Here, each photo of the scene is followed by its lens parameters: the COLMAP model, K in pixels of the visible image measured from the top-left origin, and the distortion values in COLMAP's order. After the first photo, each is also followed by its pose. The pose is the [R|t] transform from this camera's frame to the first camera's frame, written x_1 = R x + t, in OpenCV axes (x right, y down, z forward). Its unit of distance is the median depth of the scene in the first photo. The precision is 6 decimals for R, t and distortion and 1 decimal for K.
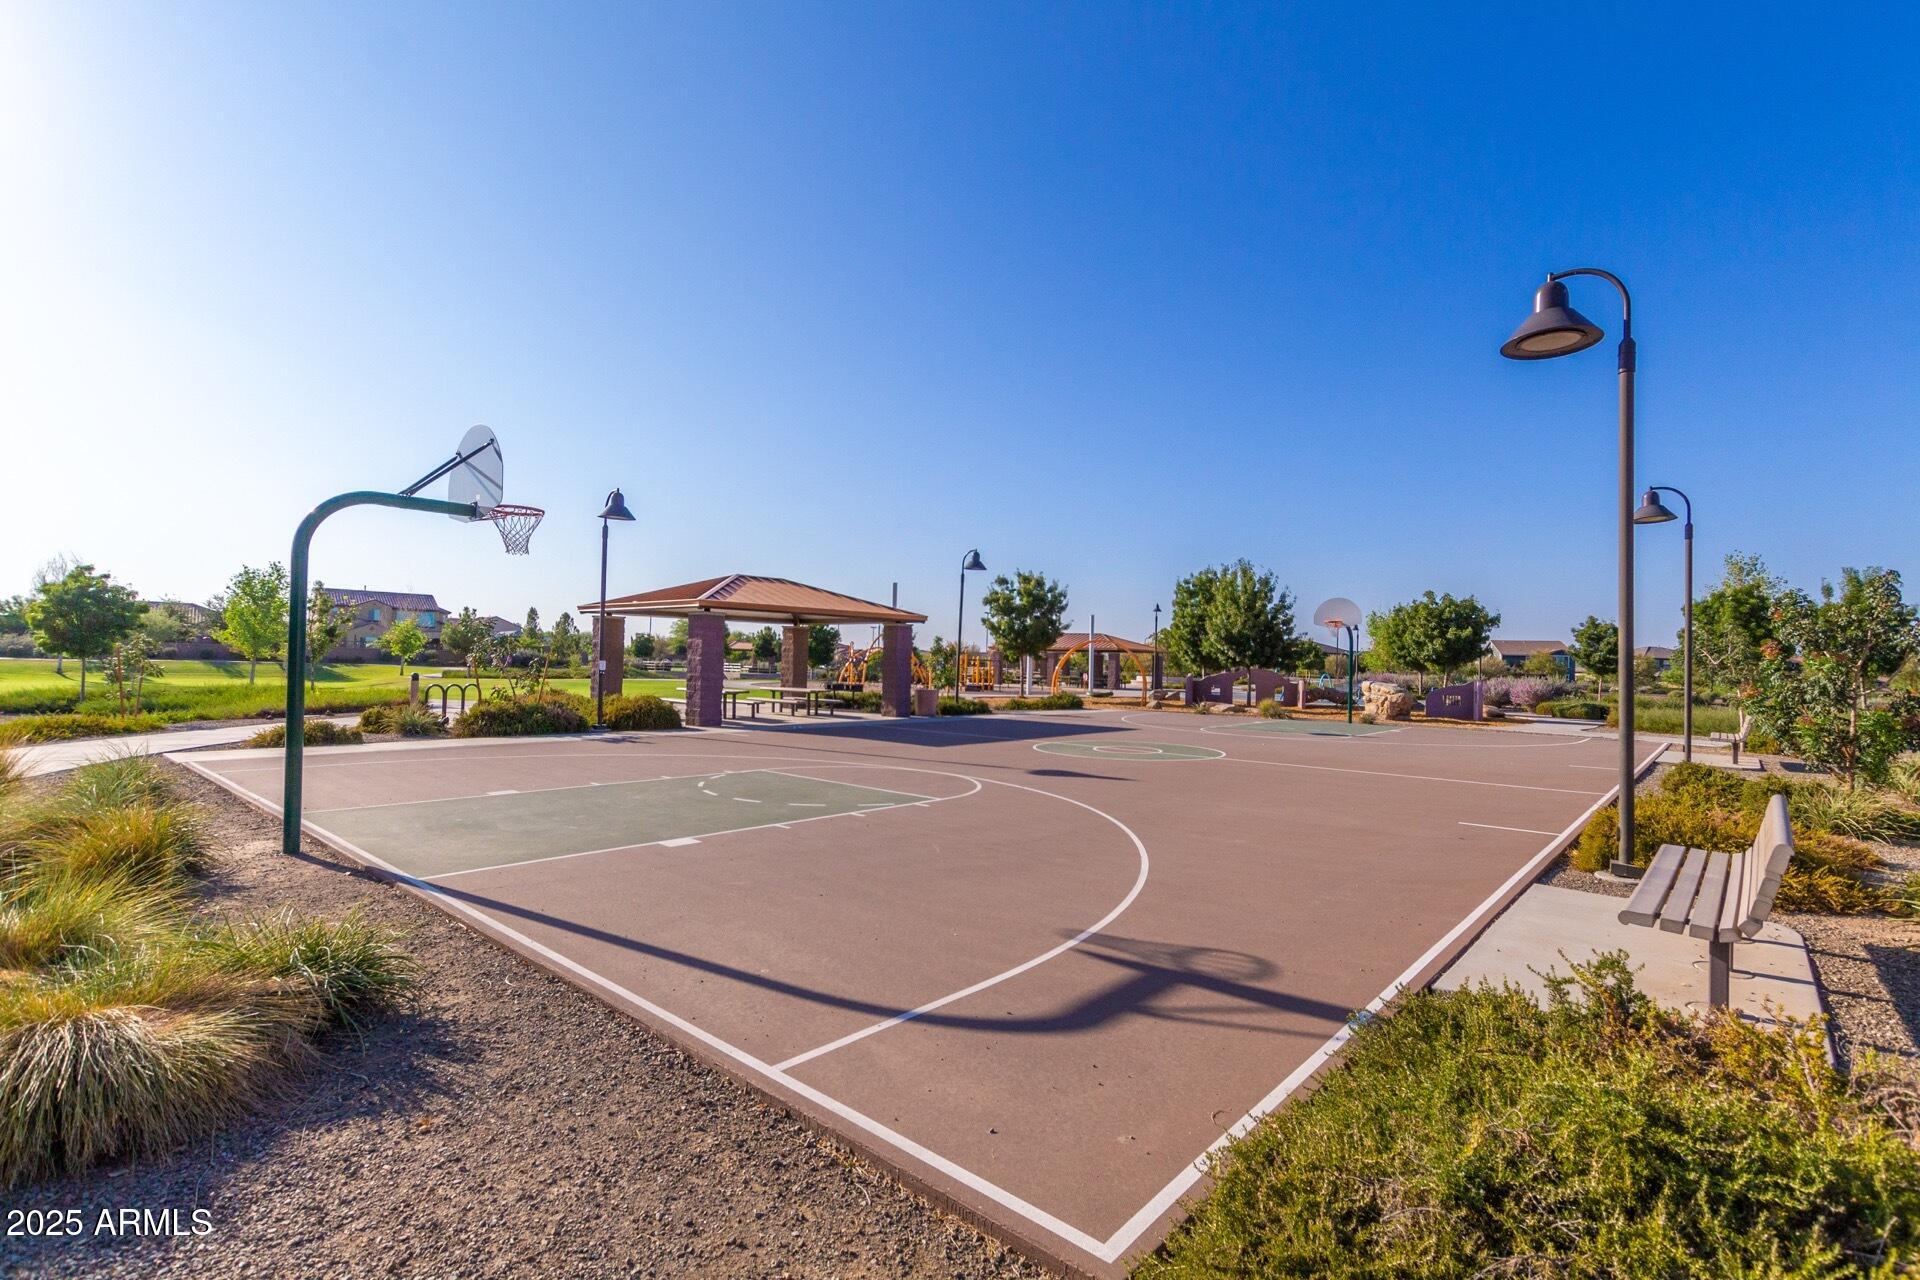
lens RADIAL K [[882.5, 0, 962.3], [0, 882.5, 666.0], [0, 0, 1]] dist [-0.000149, -0.000022]
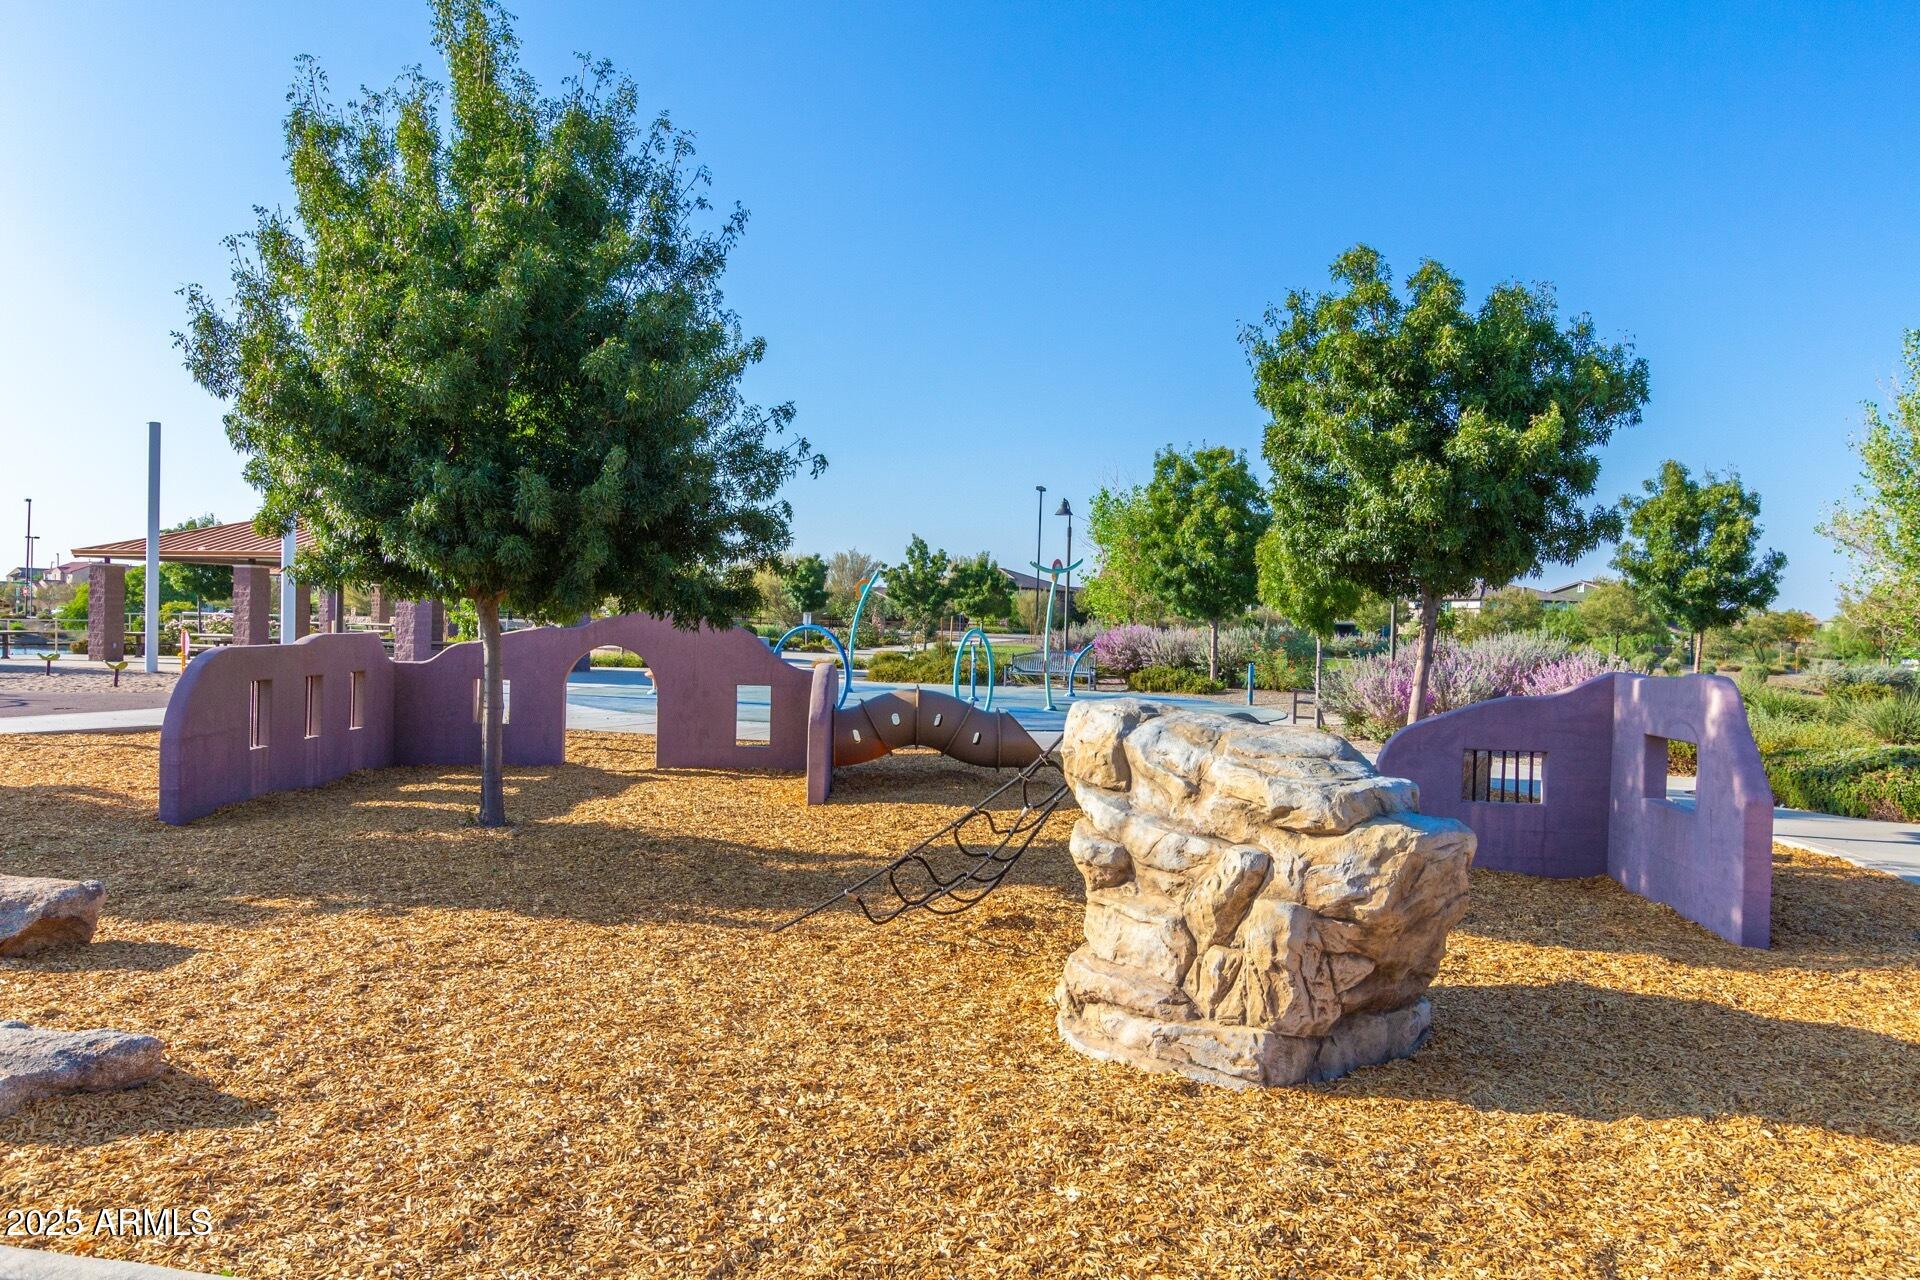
lens RADIAL K [[890.2, 0, 960.0], [0, 890.2, 640.0], [0, 0, 1]] dist [-0.000443, -0.000044]
pose [[0.958919, -0.007534, 0.283579, 0.374137], [-0.000105, 0.999638, 0.026914, 0.004941], [-0.283679, -0.025839, 0.958571, 0.819866]]
